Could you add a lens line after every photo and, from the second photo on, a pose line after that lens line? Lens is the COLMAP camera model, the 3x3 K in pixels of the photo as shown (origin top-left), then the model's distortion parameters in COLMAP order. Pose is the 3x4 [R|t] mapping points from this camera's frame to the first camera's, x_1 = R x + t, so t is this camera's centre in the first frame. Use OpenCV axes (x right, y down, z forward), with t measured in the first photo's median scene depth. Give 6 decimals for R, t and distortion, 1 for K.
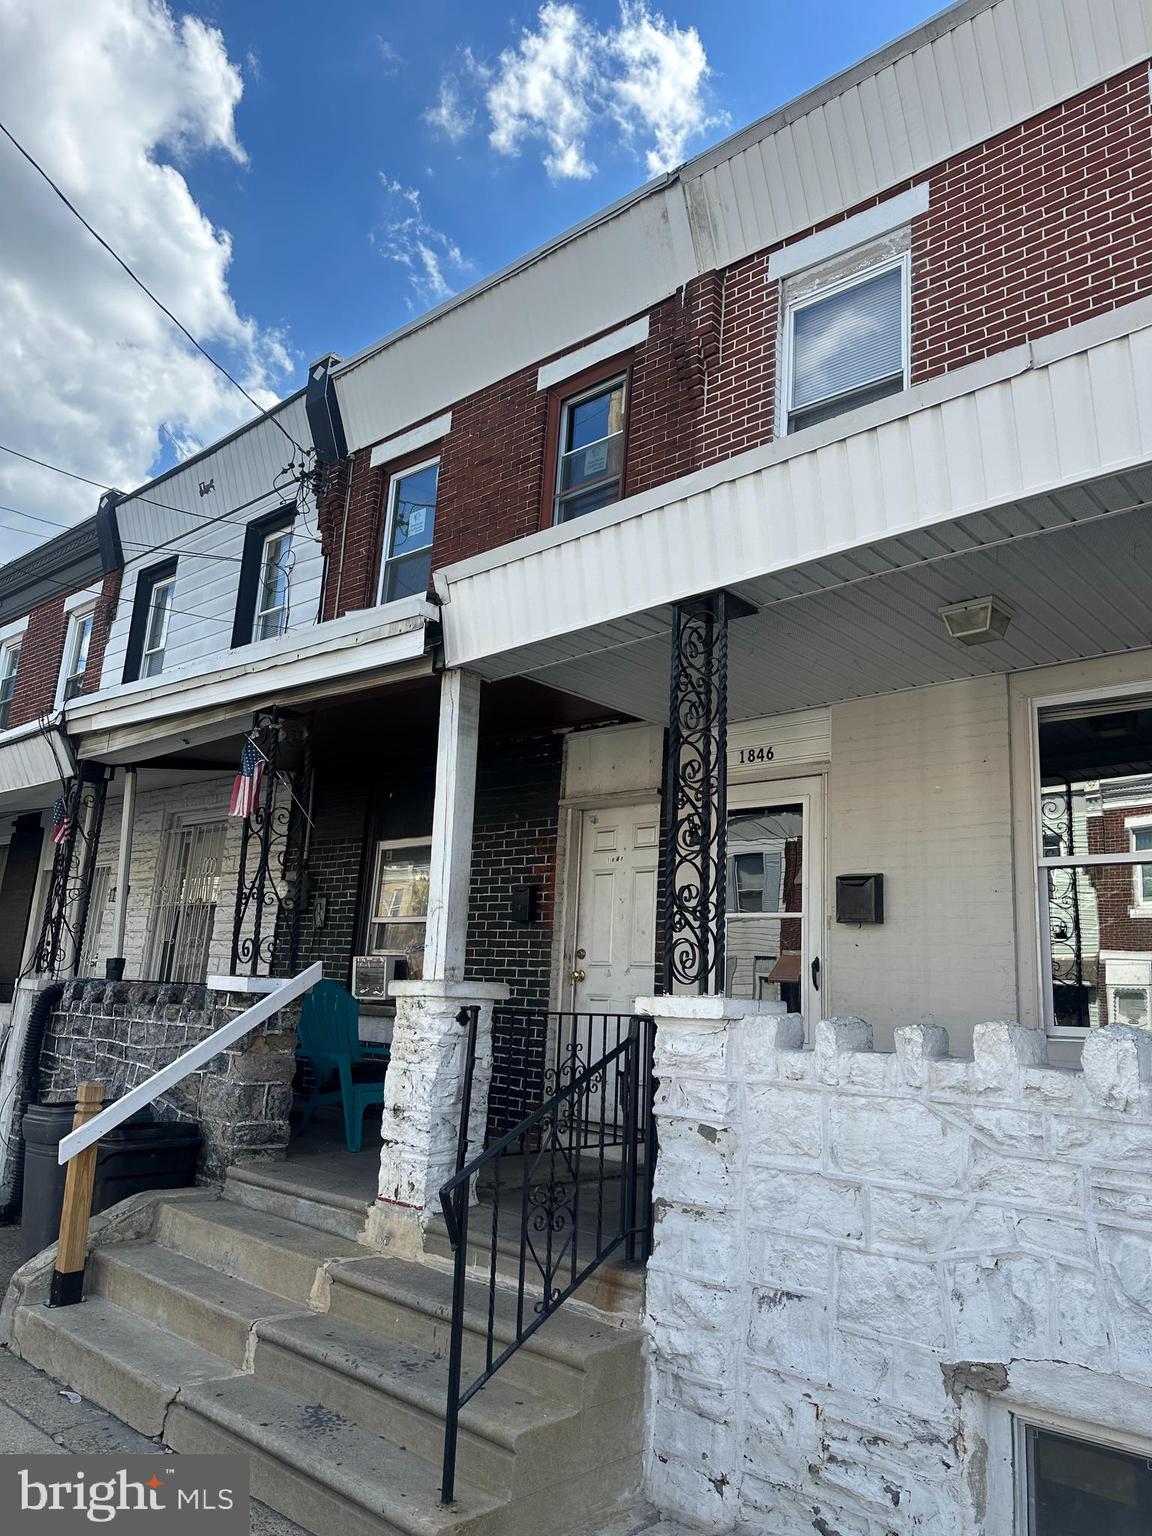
lens RADIAL K [[1097.0, 0, 571.0], [0, 1097.0, 766.9], [0, 0, 1]] dist [0.077760, -0.095393]
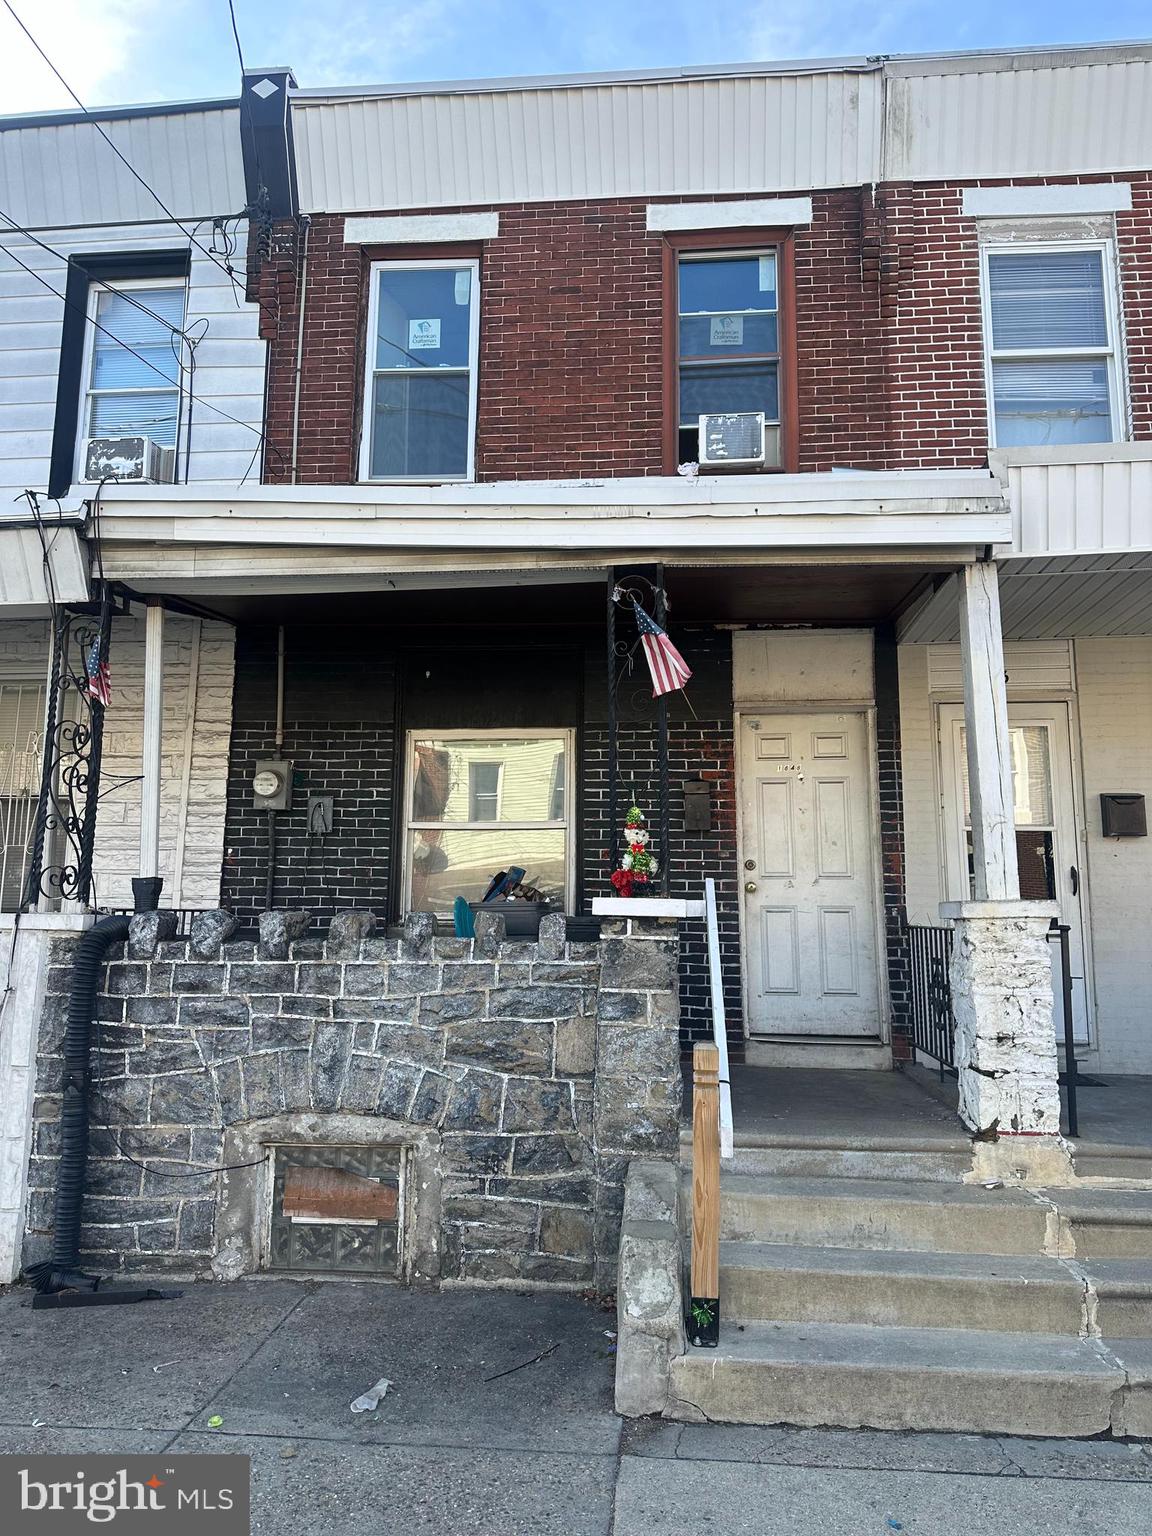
lens RADIAL K [[1097.0, 0, 581.5], [0, 1097.0, 754.0], [0, 0, 1]] dist [0.077760, -0.095393]
pose [[0.791449, 0.046581, 0.609457, -0.687547], [-0.094815, 0.994379, 0.047129, 0.043356], [-0.603836, -0.095086, 0.791417, 0.339982]]
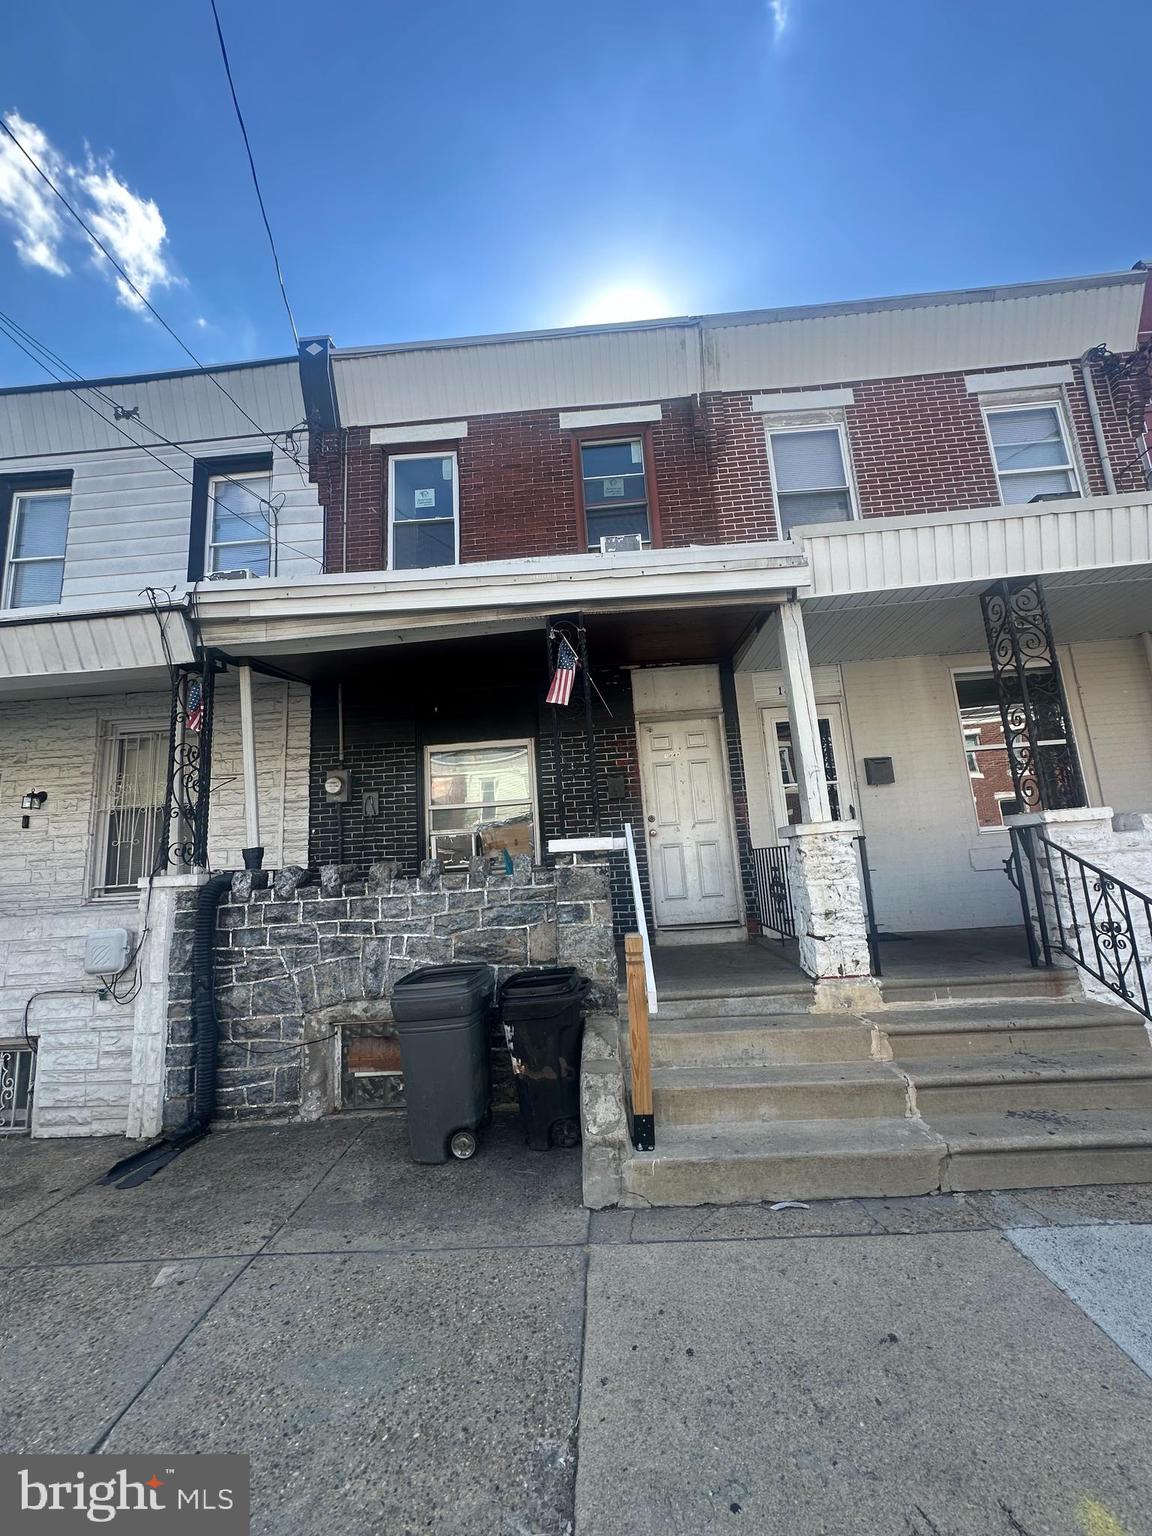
lens RADIAL K [[624.2, 0, 576.6], [0, 624.2, 764.1], [0, 0, 1]] dist [-0.004235, 0.001145]
pose [[0.762222, 0.011057, 0.647222, -0.611031], [-0.035618, 0.999056, 0.024879, 0.079157], [-0.646335, -0.042016, 0.761896, 0.421338]]
